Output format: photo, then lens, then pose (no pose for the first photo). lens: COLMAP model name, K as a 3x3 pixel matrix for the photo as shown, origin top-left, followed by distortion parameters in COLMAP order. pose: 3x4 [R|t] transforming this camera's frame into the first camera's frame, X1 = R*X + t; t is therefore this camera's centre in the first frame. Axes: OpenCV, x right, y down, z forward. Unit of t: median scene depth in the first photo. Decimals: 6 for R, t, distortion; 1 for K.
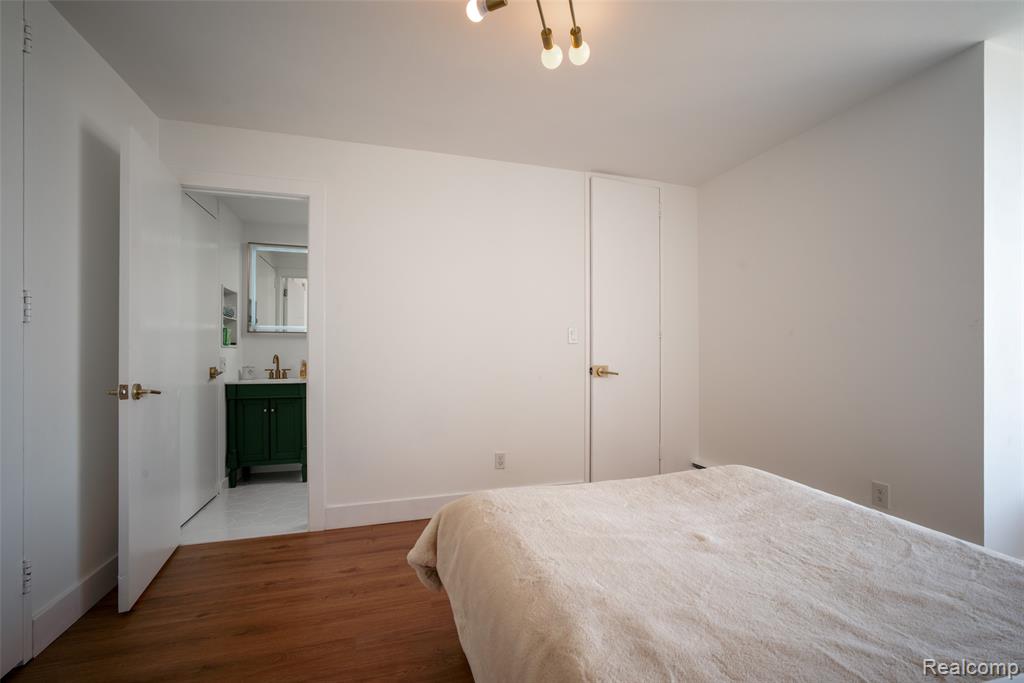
lens RADIAL K [[446.9, 0, 507.9], [0, 446.9, 346.0], [0, 0, 1]] dist [0.000819, 0.000521]
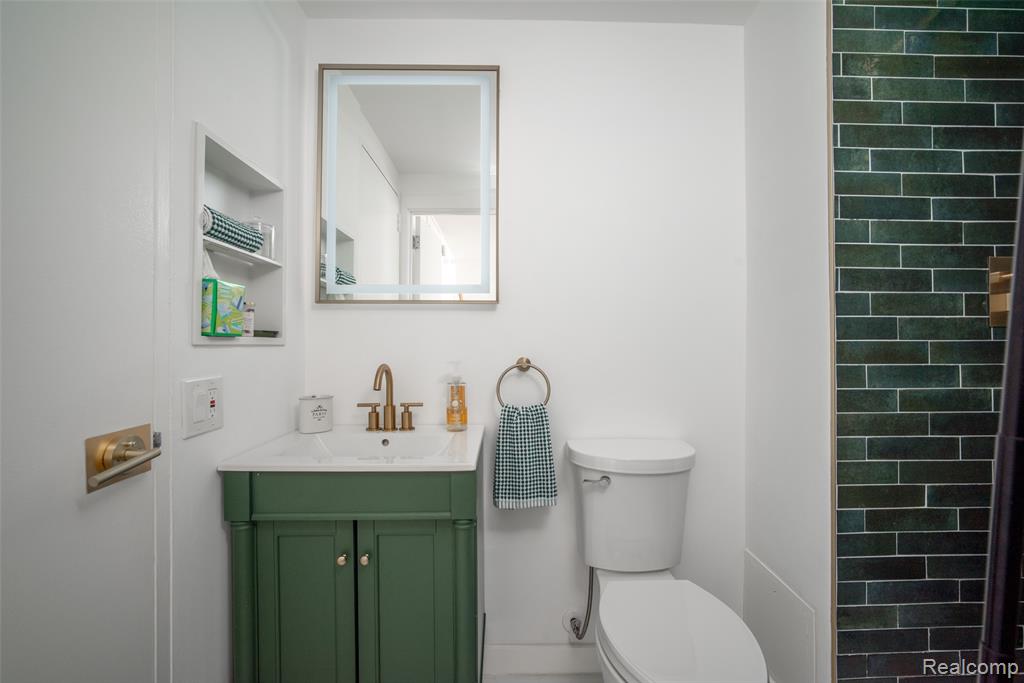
lens RADIAL K [[446.9, 0, 515.3], [0, 446.9, 337.7], [0, 0, 1]] dist [0.000819, 0.000521]
pose [[0.967188, 0.001201, -0.254059, -0.325649], [0.000998, 0.999963, 0.008526, -0.003980], [0.254060, -0.008499, 0.967151, 0.678173]]
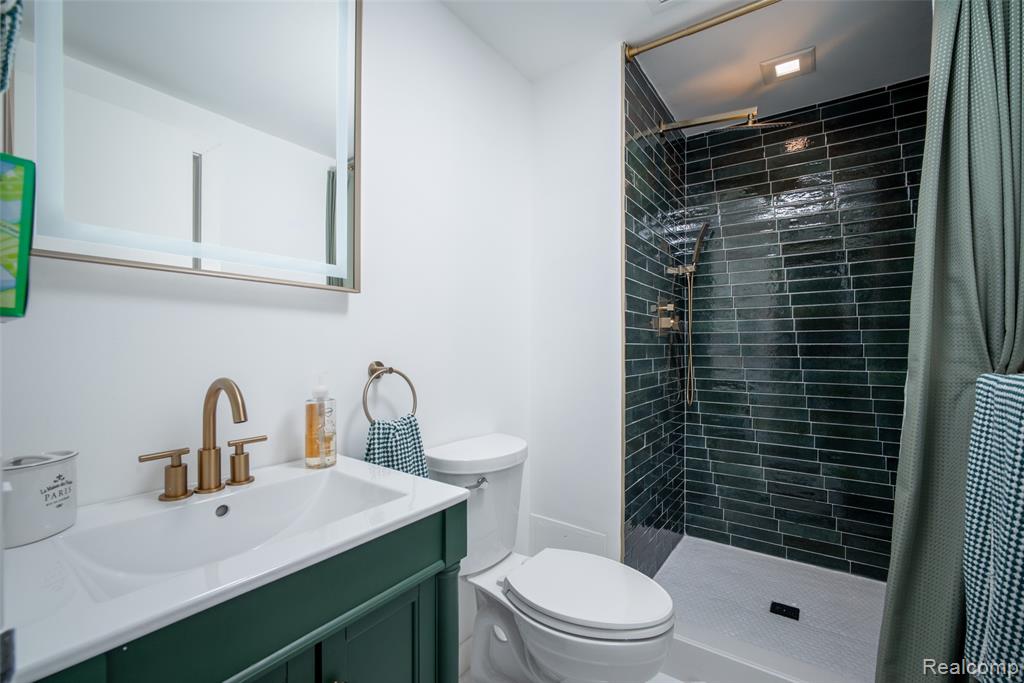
lens RADIAL K [[446.9, 0, 511.5], [0, 446.9, 338.7], [0, 0, 1]] dist [0.000819, 0.000521]
pose [[0.784836, 0.014792, 0.619527, -0.535826], [-0.015872, 0.999867, -0.003766, -0.000908], [-0.619500, -0.006877, 0.784966, 0.741616]]
